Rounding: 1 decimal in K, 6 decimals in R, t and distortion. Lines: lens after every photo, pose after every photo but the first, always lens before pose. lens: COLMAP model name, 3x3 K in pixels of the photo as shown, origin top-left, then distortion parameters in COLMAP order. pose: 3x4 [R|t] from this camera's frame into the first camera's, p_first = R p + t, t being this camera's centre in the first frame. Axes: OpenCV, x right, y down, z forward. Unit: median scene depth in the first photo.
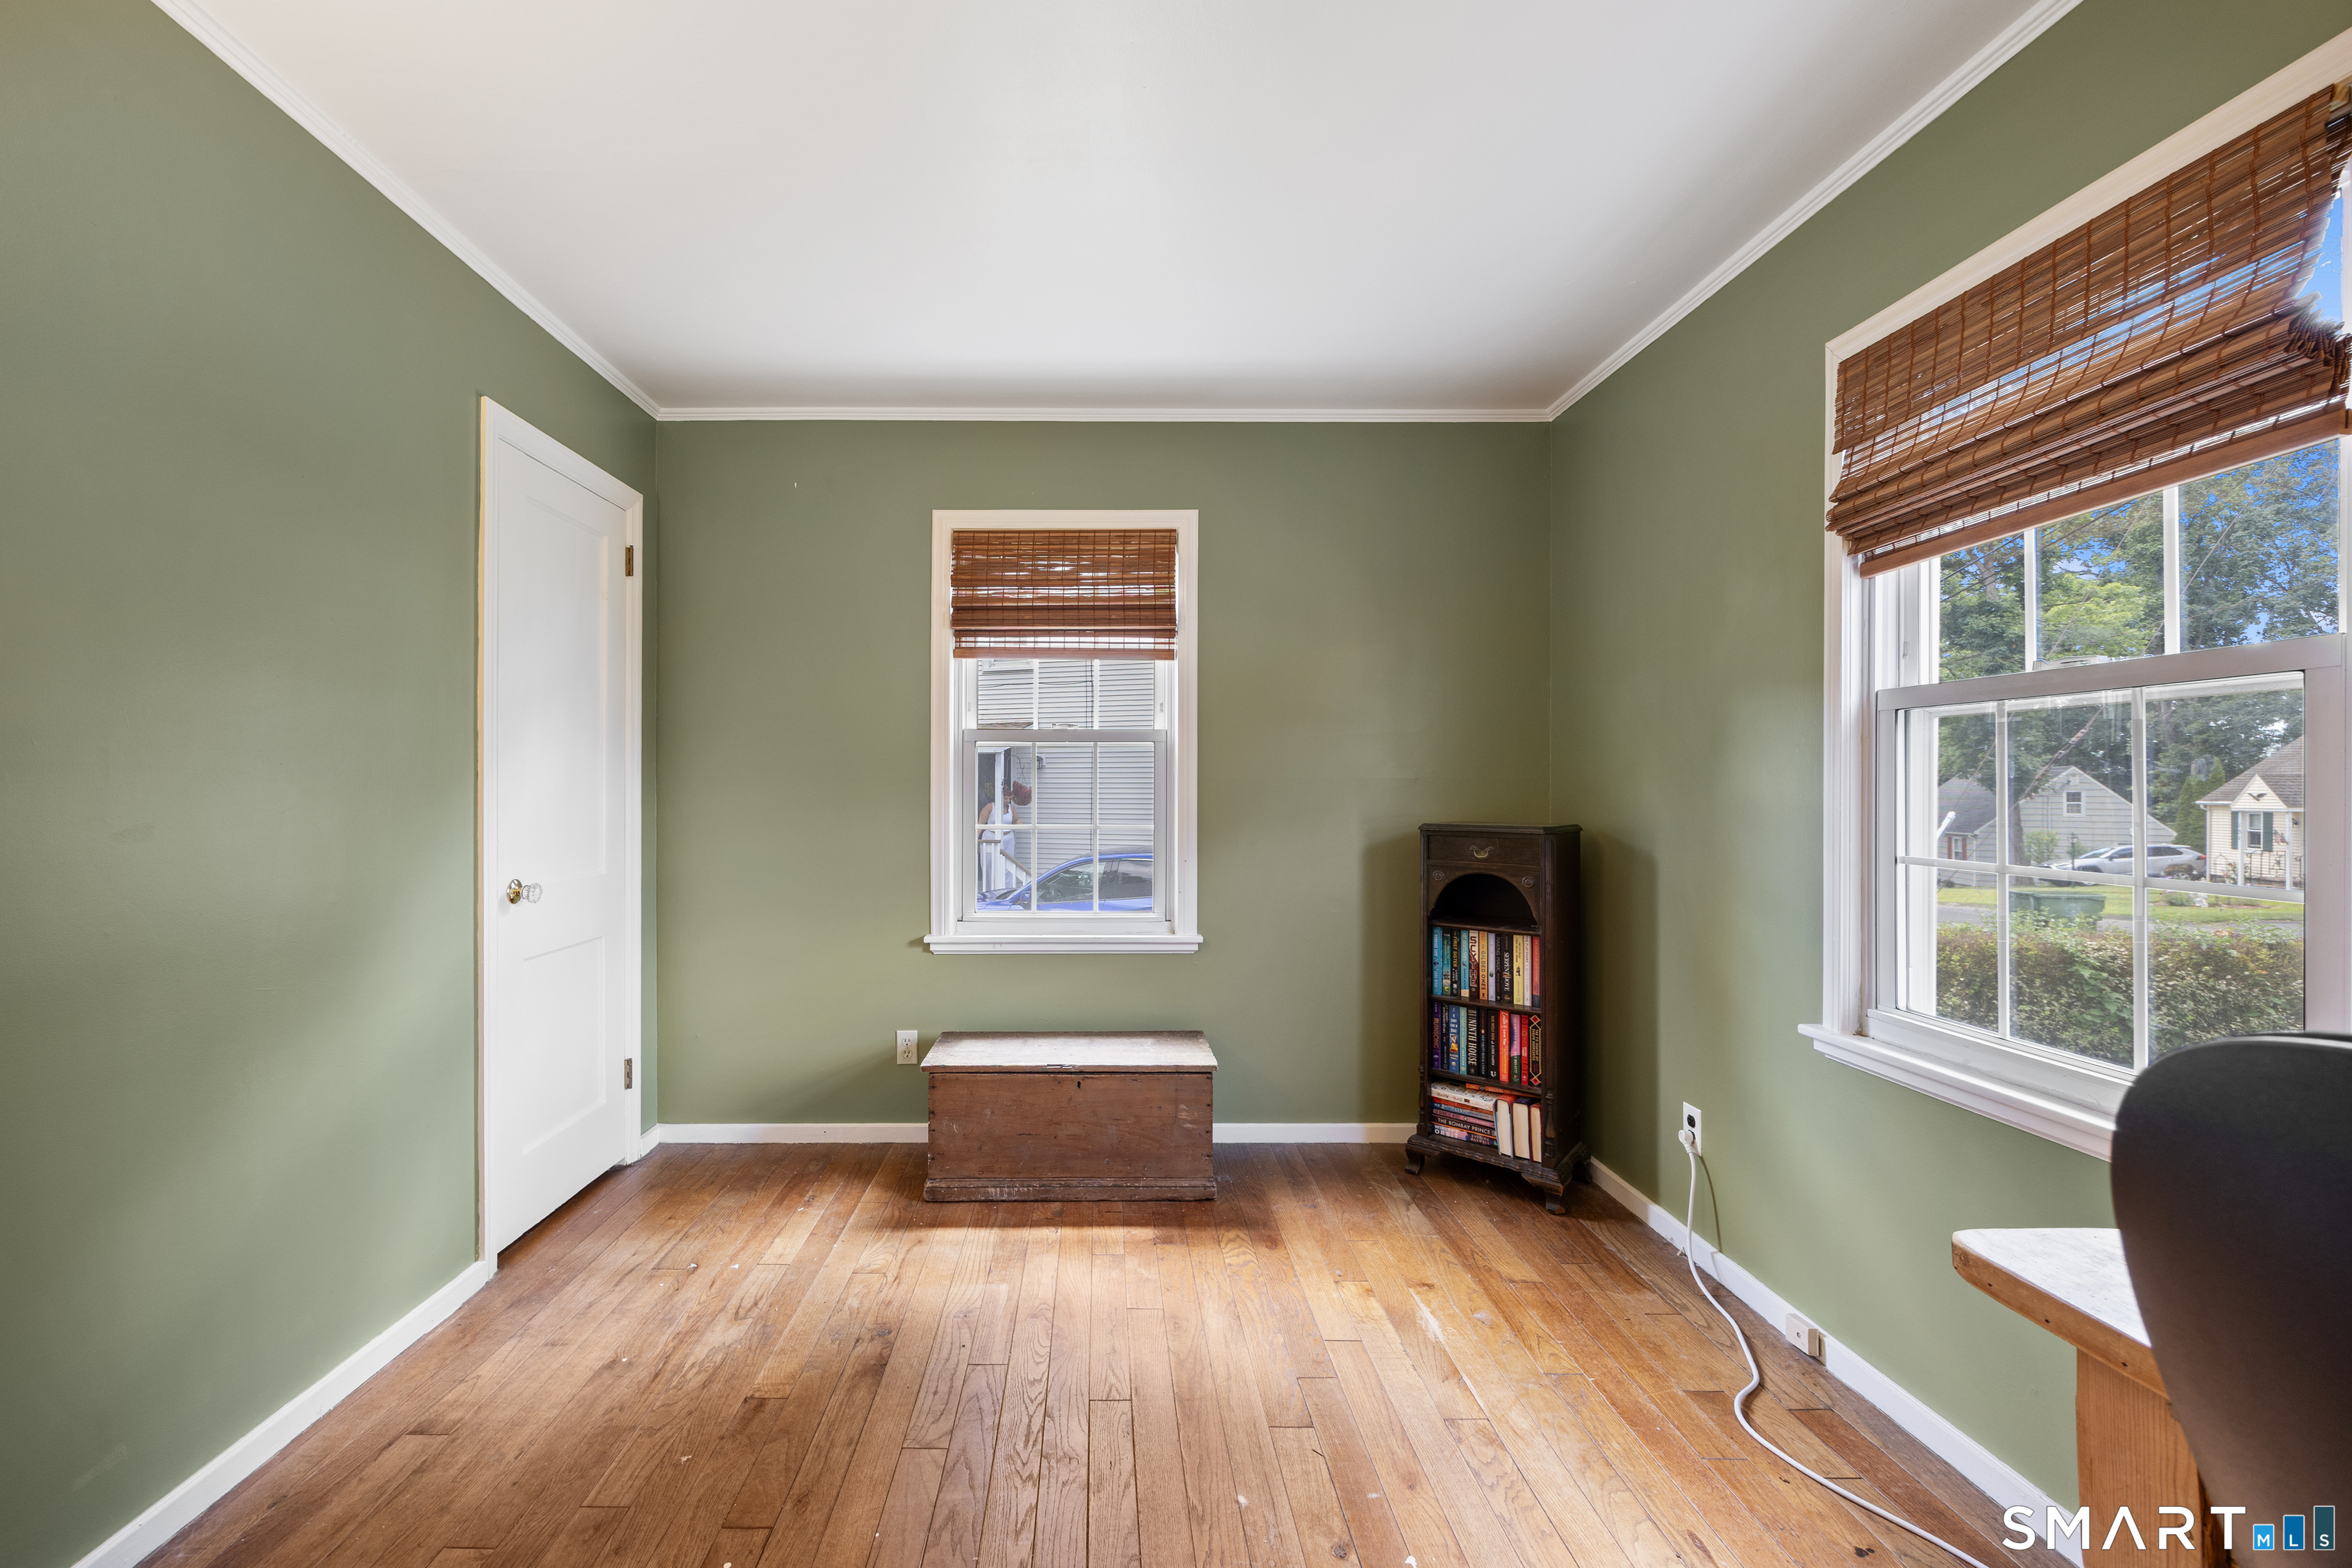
lens RADIAL K [[928.4, 0, 1094.3], [0, 928.4, 788.1], [0, 0, 1]] dist [-0.001204, -0.000069]
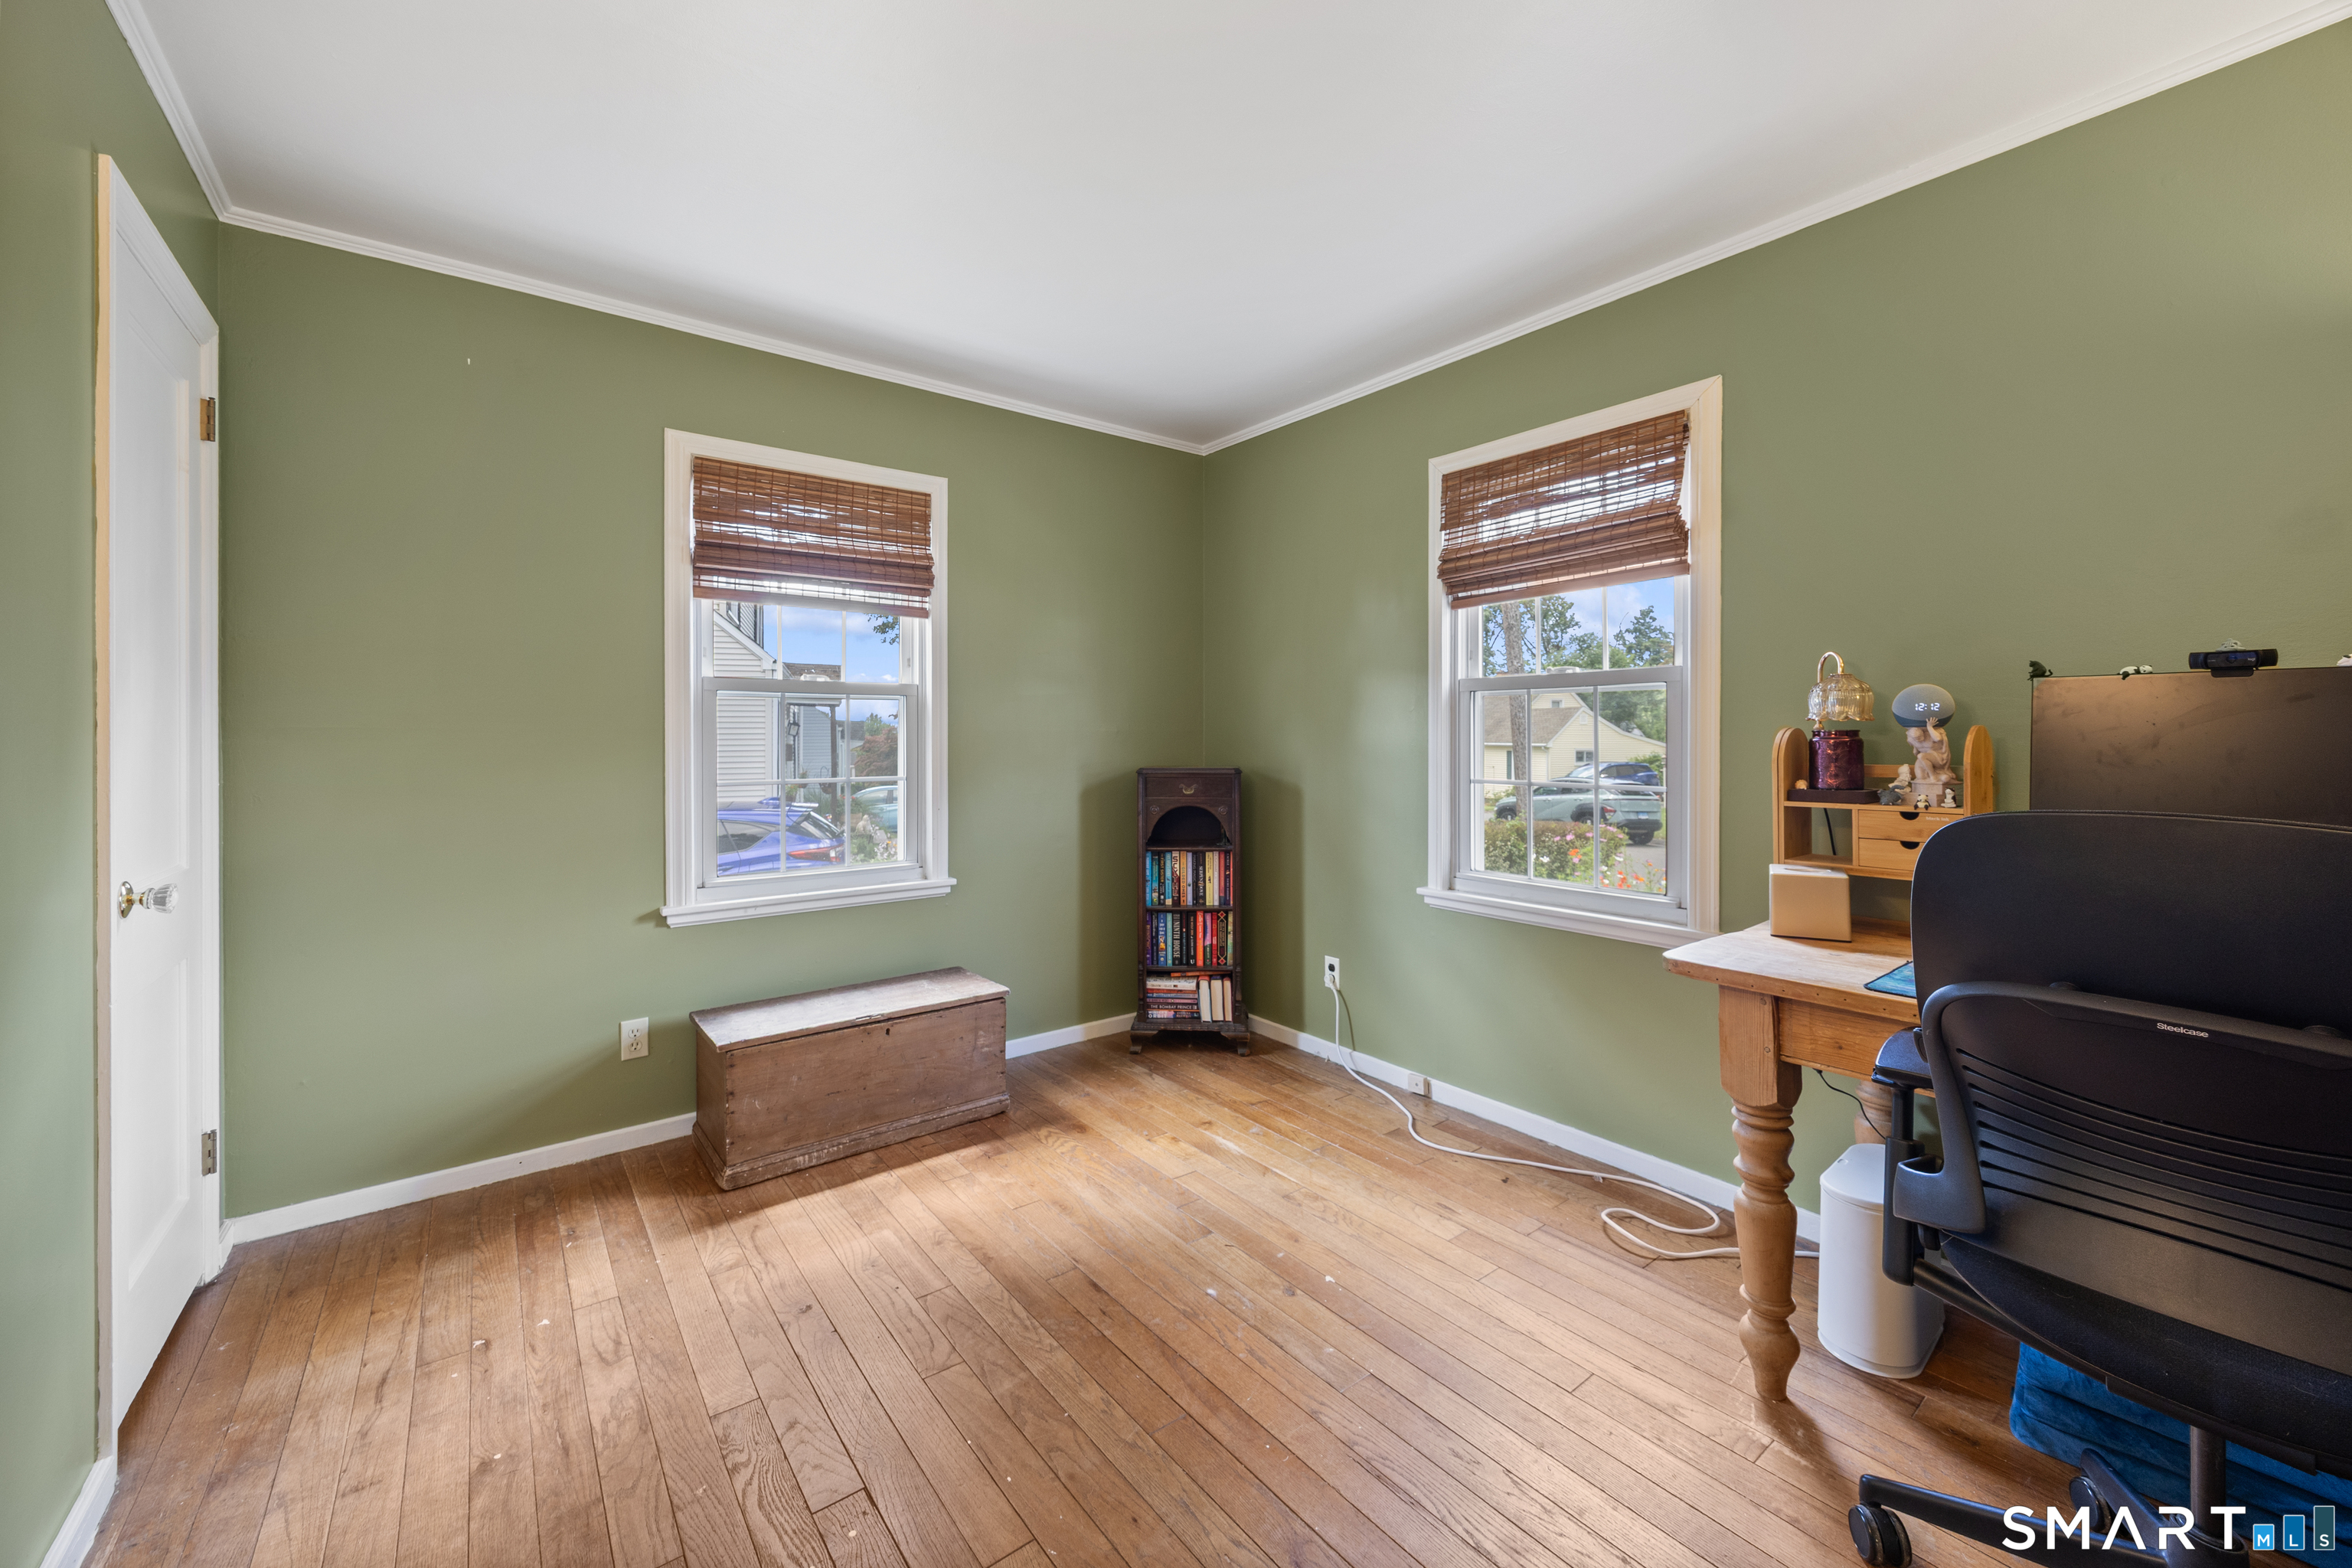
lens RADIAL K [[917.4, 0, 1165.5], [0, 917.4, 743.5], [0, 0, 1]] dist [0.001426, 0.000195]
pose [[0.795331, -0.007350, 0.606130, -0.379996], [0.004183, 0.999969, 0.006637, -0.002682], [-0.606161, -0.002743, 0.795338, 0.013714]]
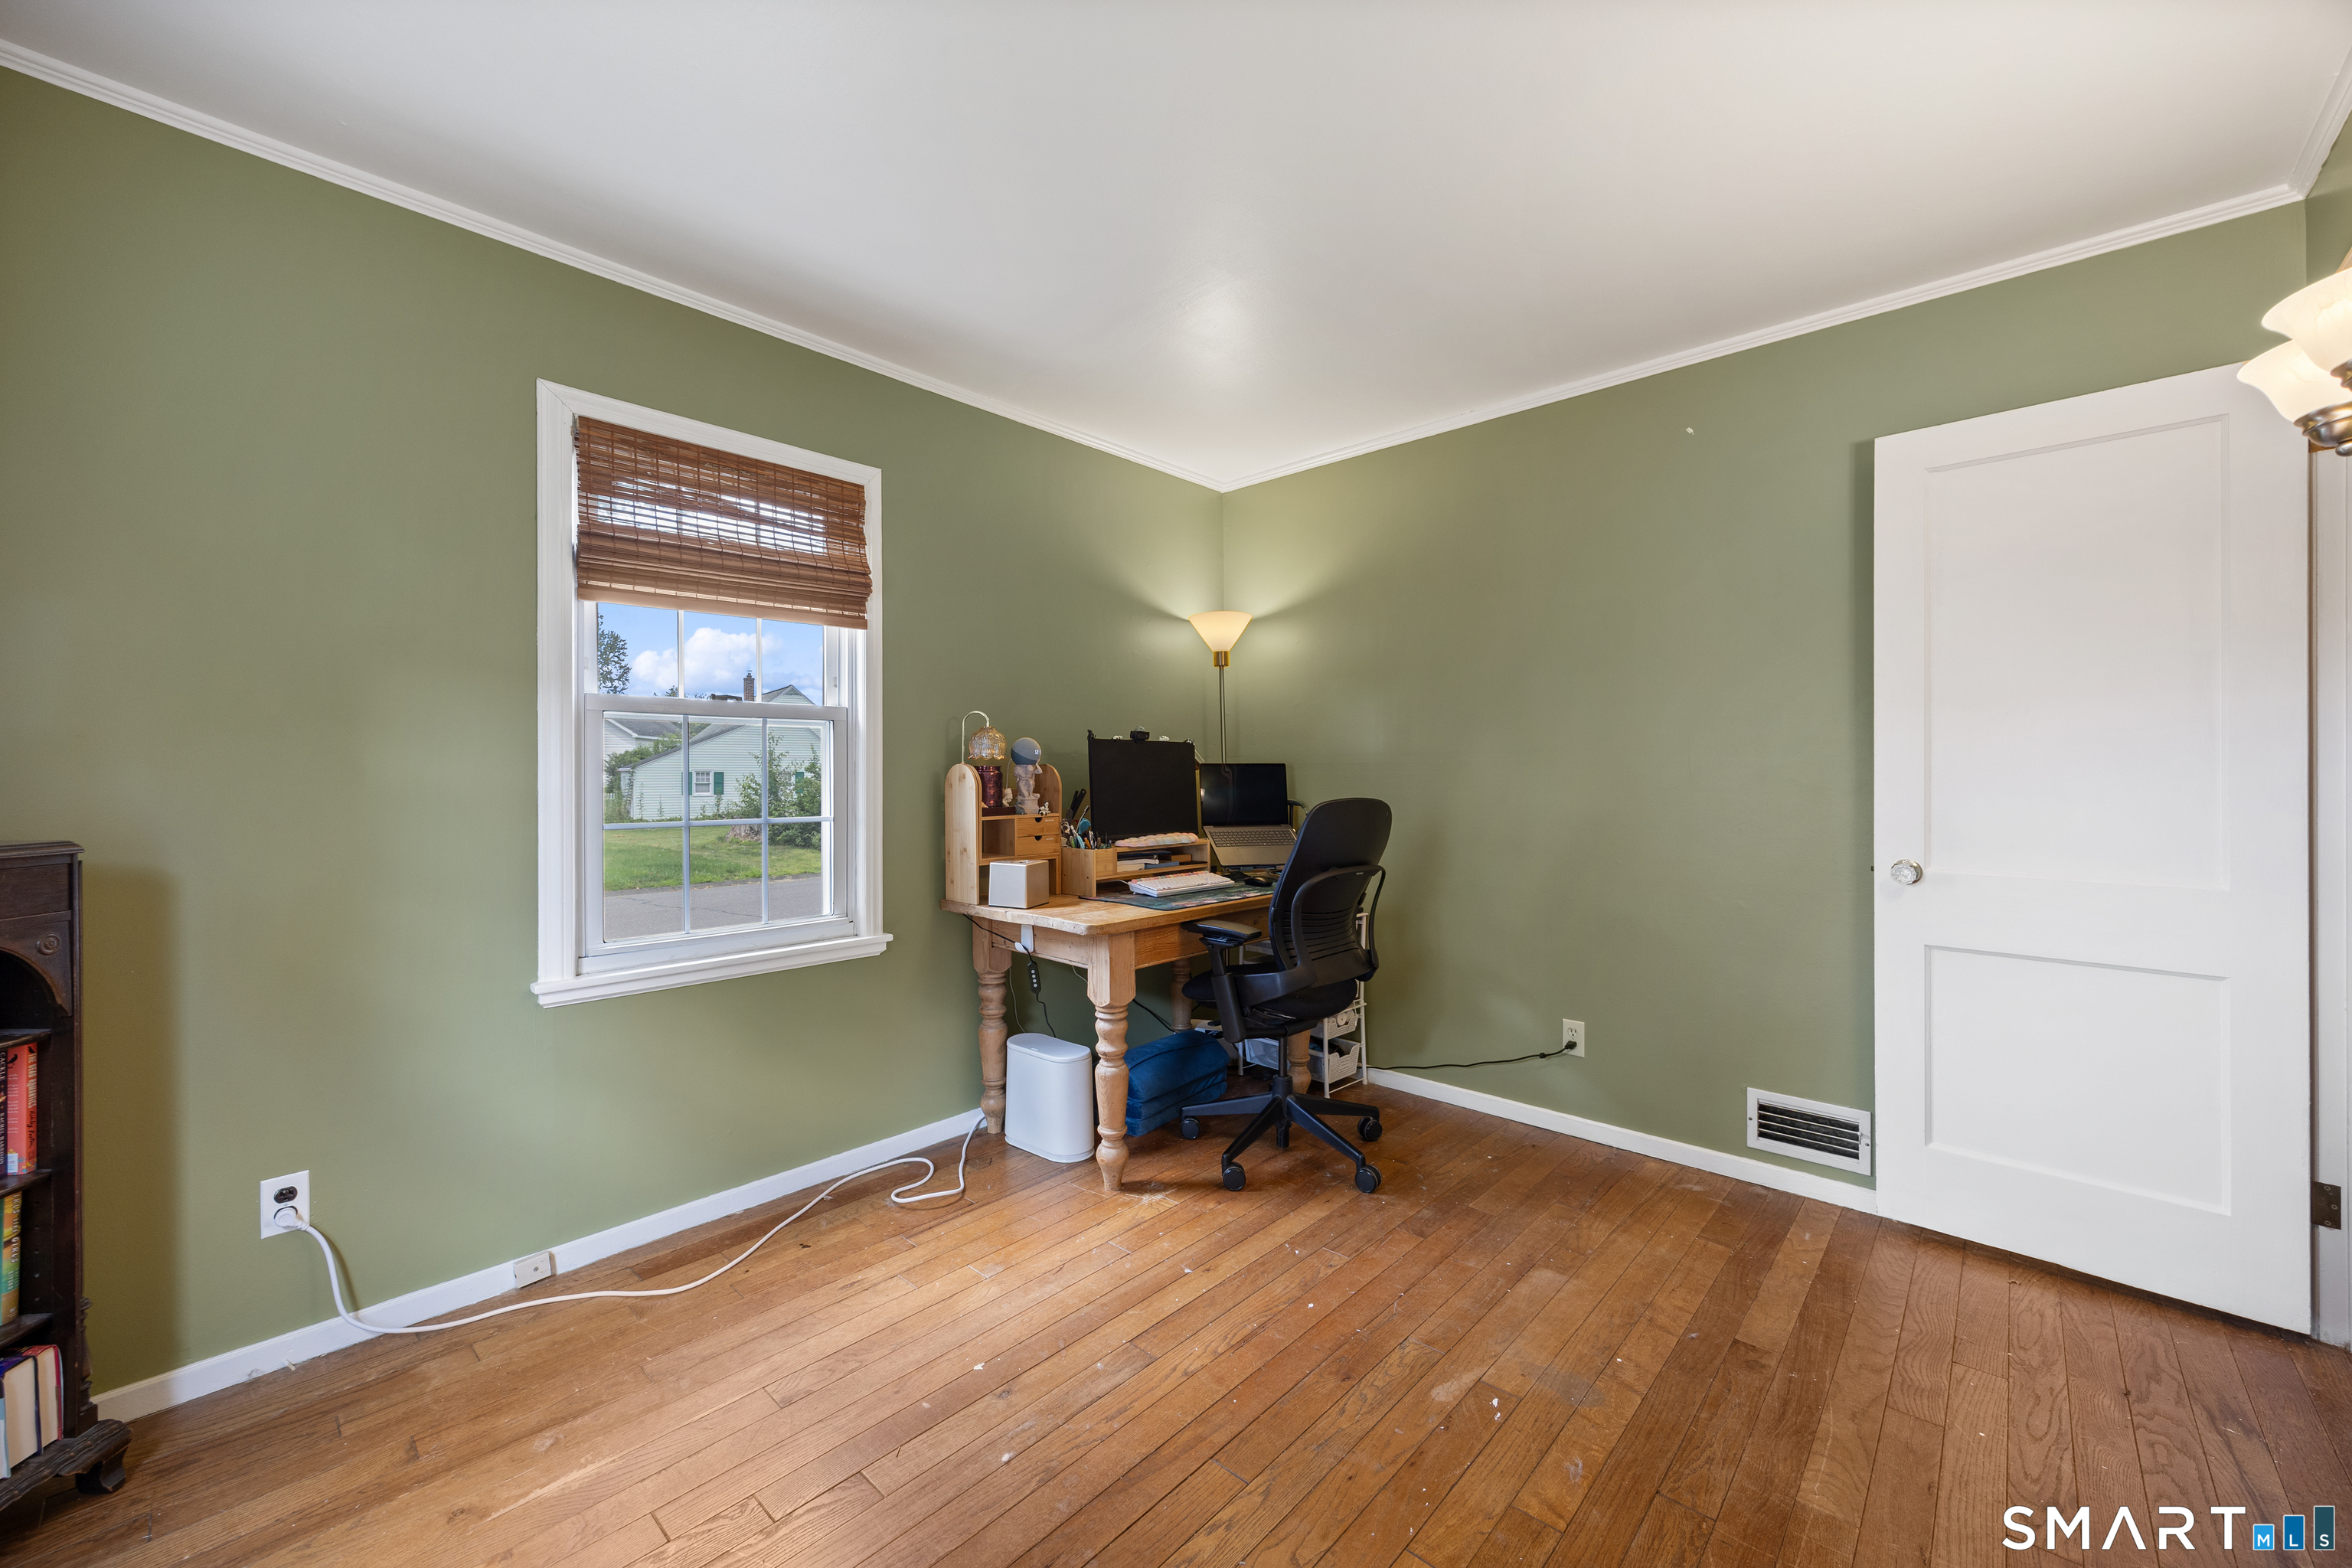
lens RADIAL K [[916.2, 0, 1178.5], [0, 916.2, 774.2], [0, 0, 1]] dist [-0.000163, 0.000130]
pose [[-0.736876, -0.002739, 0.676023, -0.388343], [0.001270, 0.999984, 0.005436, -0.001902], [-0.676027, 0.004864, -0.736861, 0.931806]]
